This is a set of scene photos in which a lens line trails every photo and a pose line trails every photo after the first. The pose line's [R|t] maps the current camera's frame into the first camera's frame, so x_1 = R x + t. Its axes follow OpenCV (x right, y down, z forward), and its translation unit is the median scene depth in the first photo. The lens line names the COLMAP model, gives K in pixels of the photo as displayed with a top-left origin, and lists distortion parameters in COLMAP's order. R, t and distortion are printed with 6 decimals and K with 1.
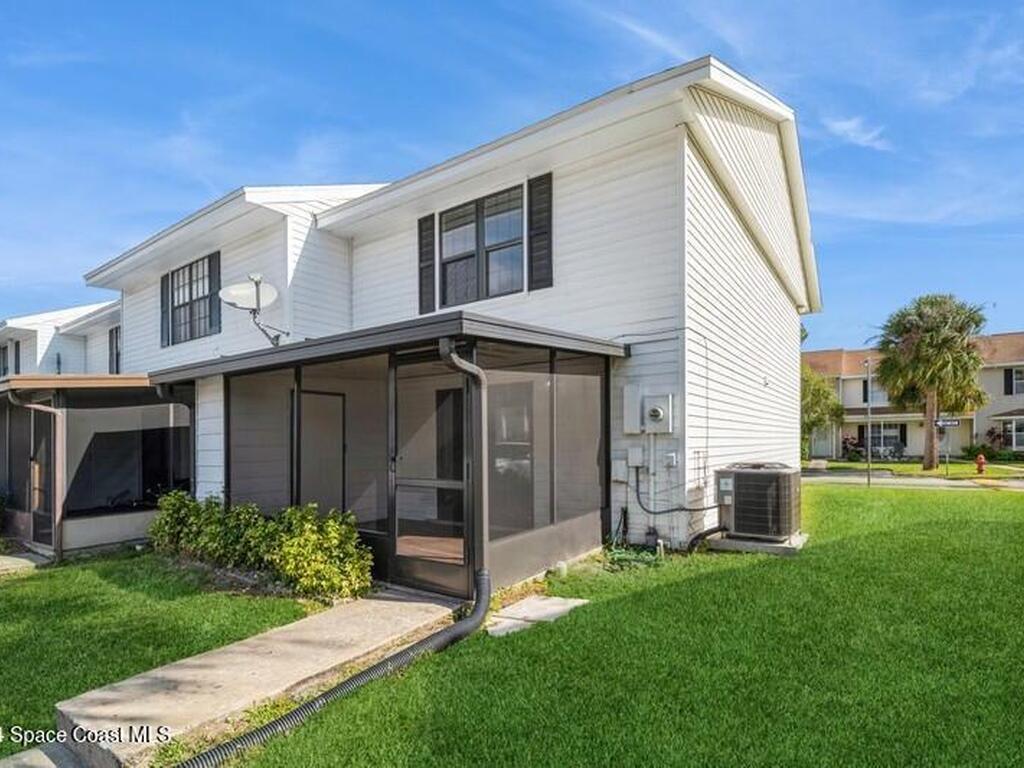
lens RADIAL K [[525.6, 0, 511.8], [0, 525.6, 445.6], [0, 0, 1]] dist [-0.003221, -0.001283]
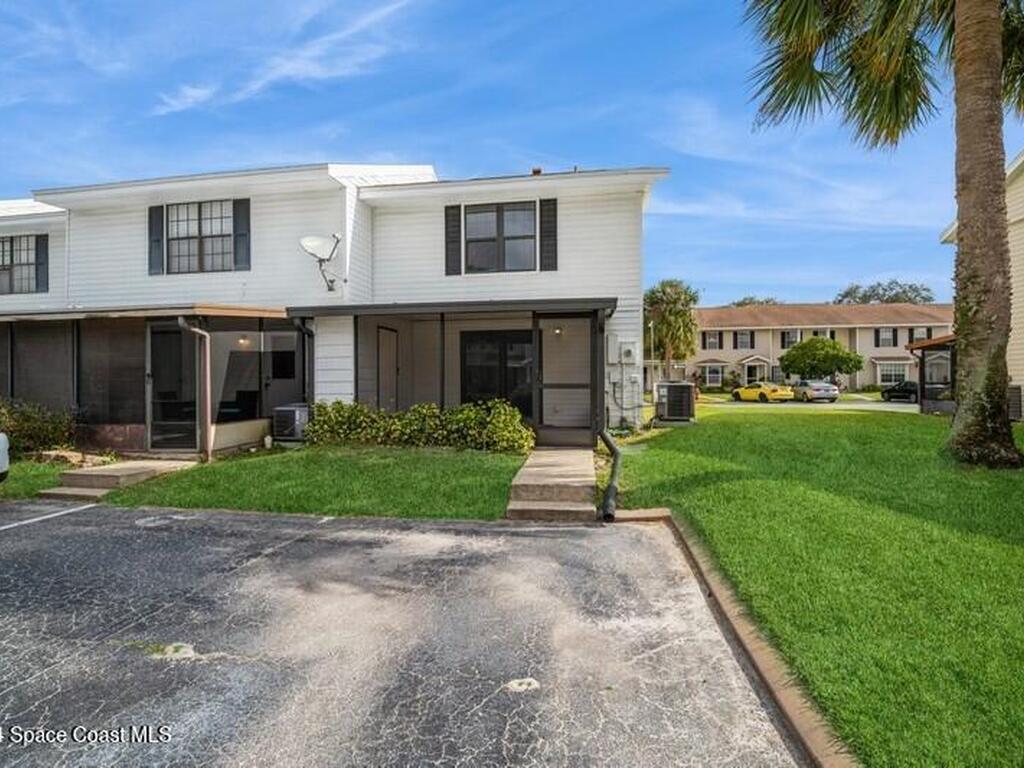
lens RADIAL K [[508.7, 0, 512.0], [0, 508.7, 384.0], [0, 0, 1]] dist [-0.002691, -0.000609]
pose [[0.904065, 0.005256, 0.427363, -0.671148], [-0.003206, 0.999980, -0.005517, 0.046871], [-0.427383, 0.003618, 0.904063, -0.314726]]
